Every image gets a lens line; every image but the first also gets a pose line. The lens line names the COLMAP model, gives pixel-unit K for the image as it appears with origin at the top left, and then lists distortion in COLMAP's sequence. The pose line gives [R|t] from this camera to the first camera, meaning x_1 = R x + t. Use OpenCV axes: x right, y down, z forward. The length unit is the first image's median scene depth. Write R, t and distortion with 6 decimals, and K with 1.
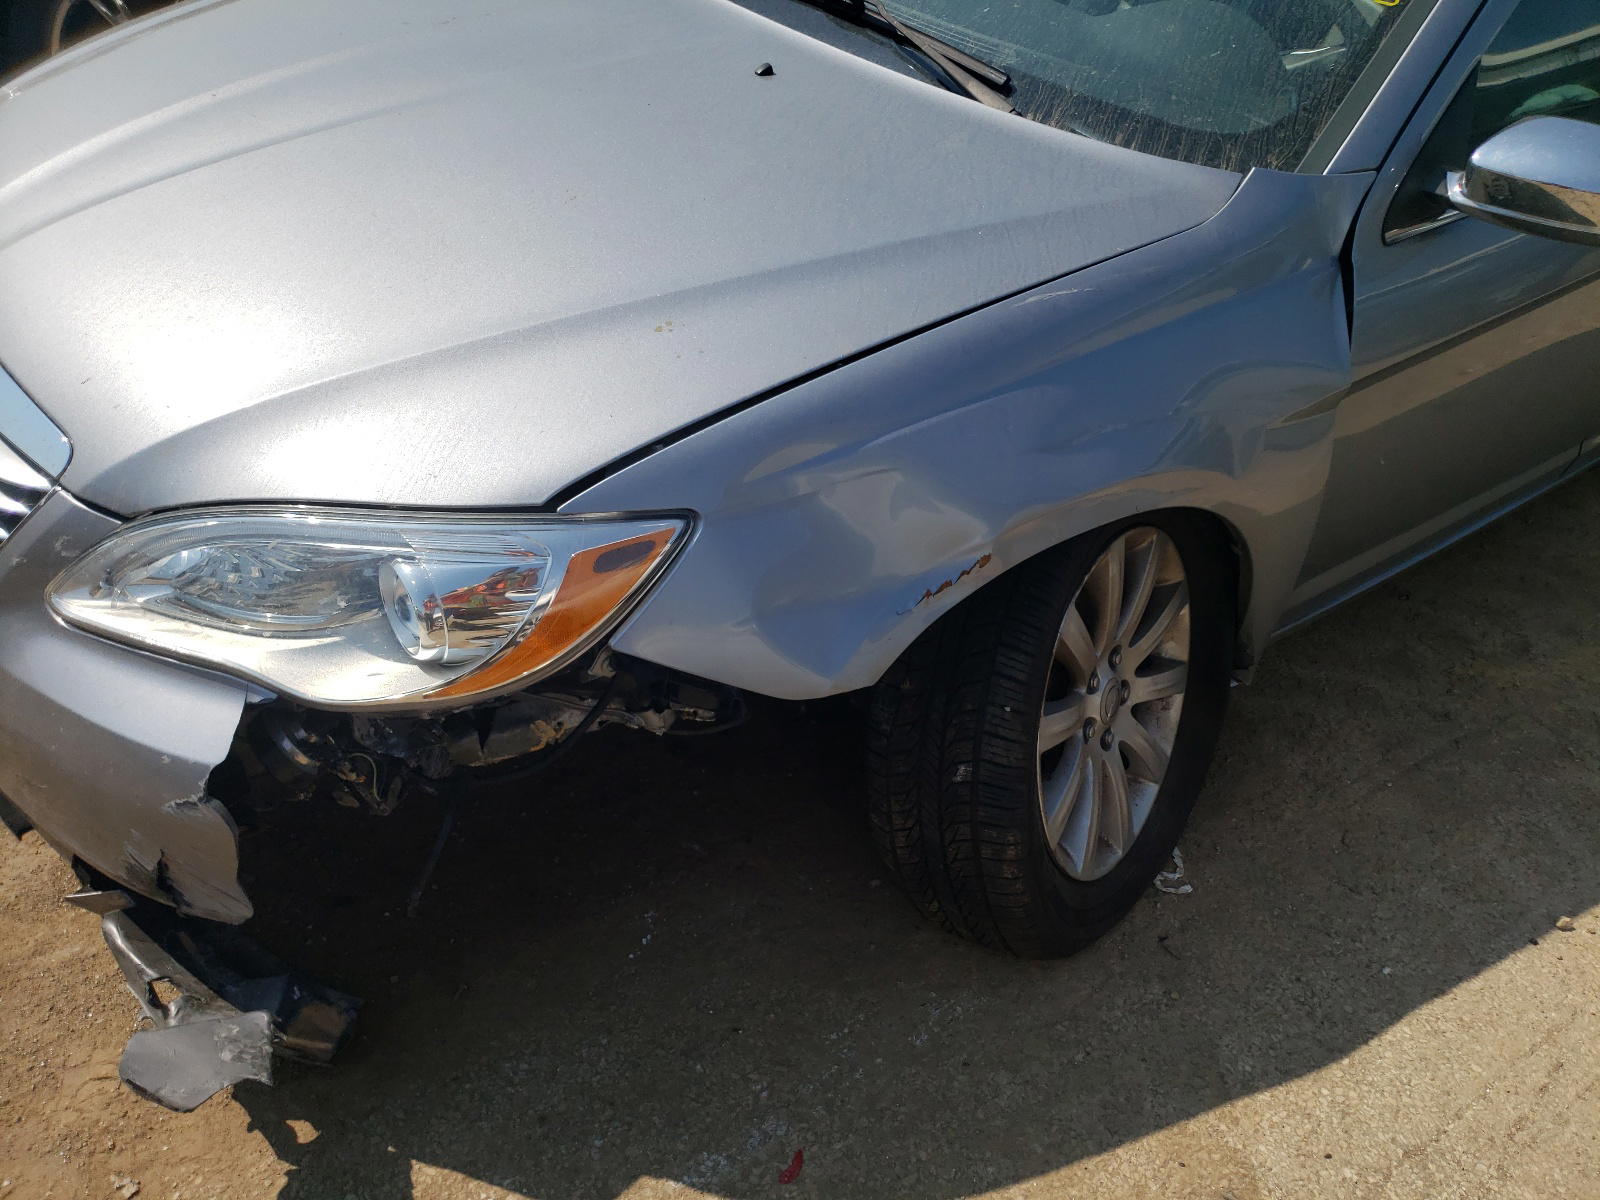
lens RADIAL K [[1290.0, 0, 800.0], [0, 1290.0, 600.0], [0, 0, 1]] dist [0.035172, -0.003709]
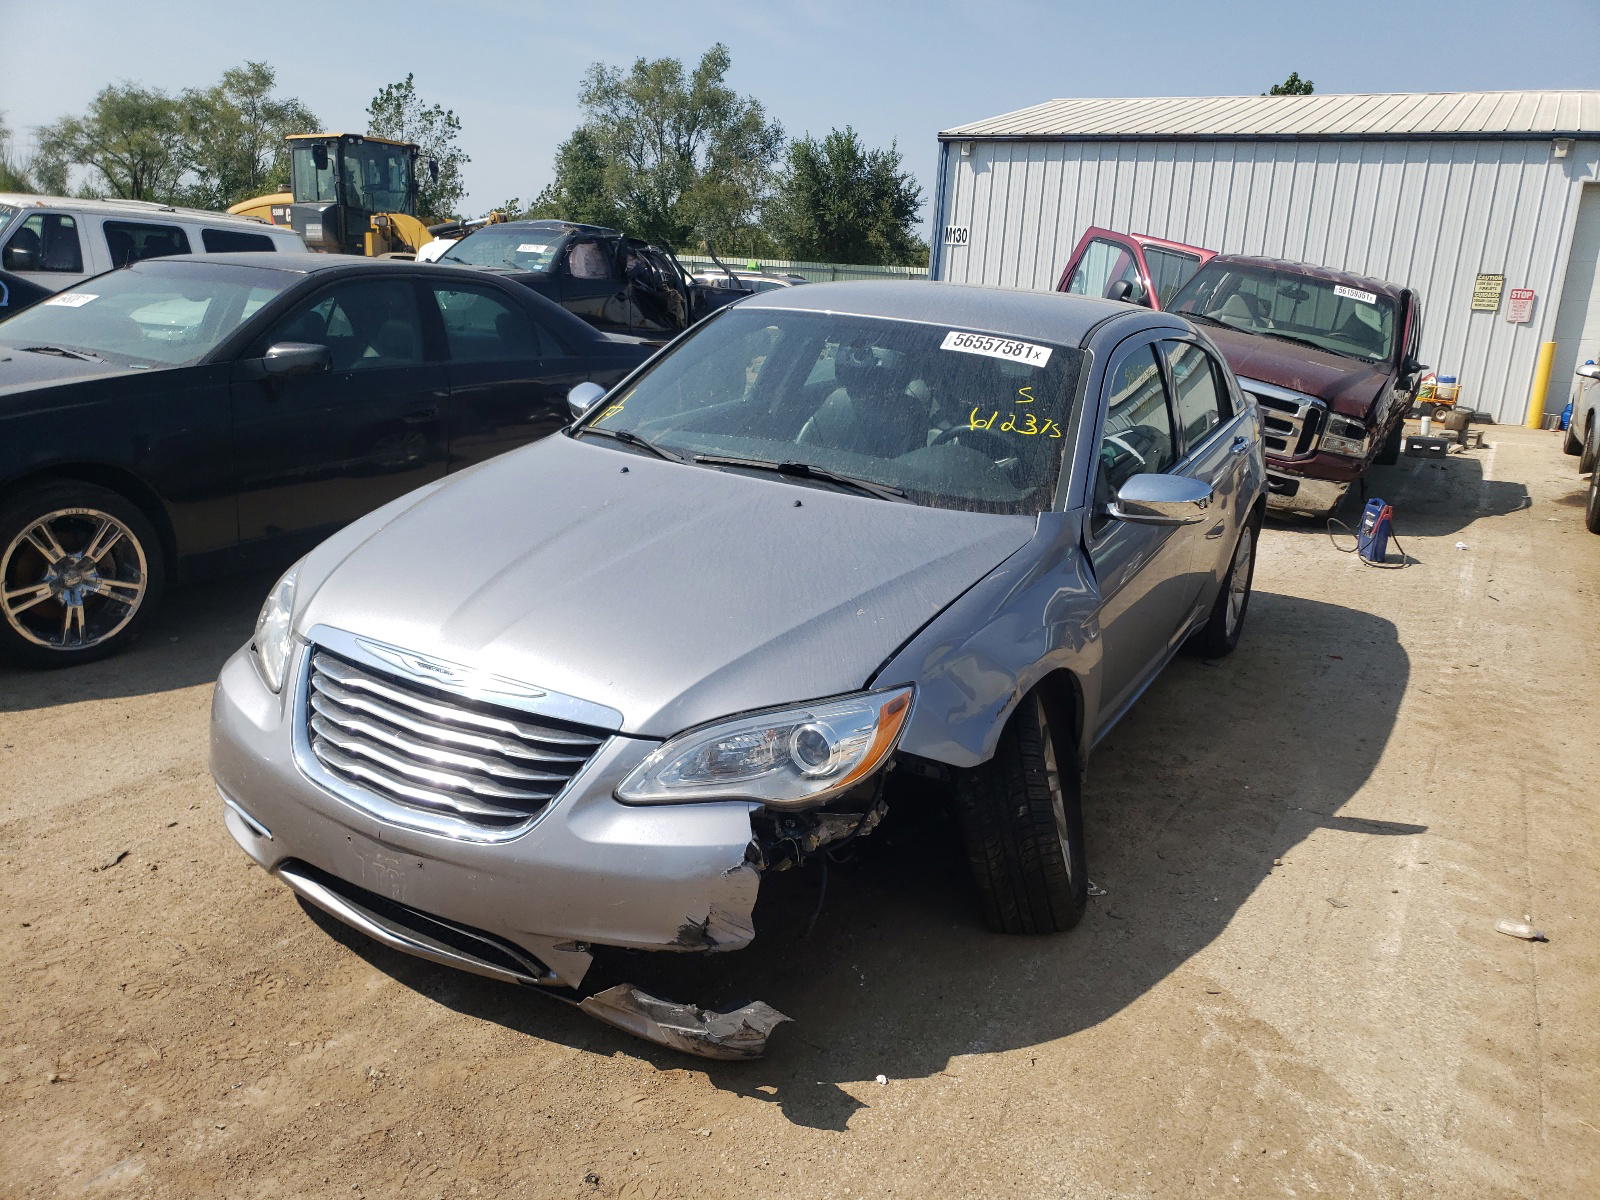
lens RADIAL K [[1290.0, 0, 800.0], [0, 1290.0, 600.0], [0, 0, 1]] dist [0.035172, -0.003709]
pose [[0.916476, -0.164884, 0.364533, -0.772051], [0.273334, 0.923387, -0.269528, 0.252284], [-0.292164, 0.346655, 0.891330, -0.689292]]
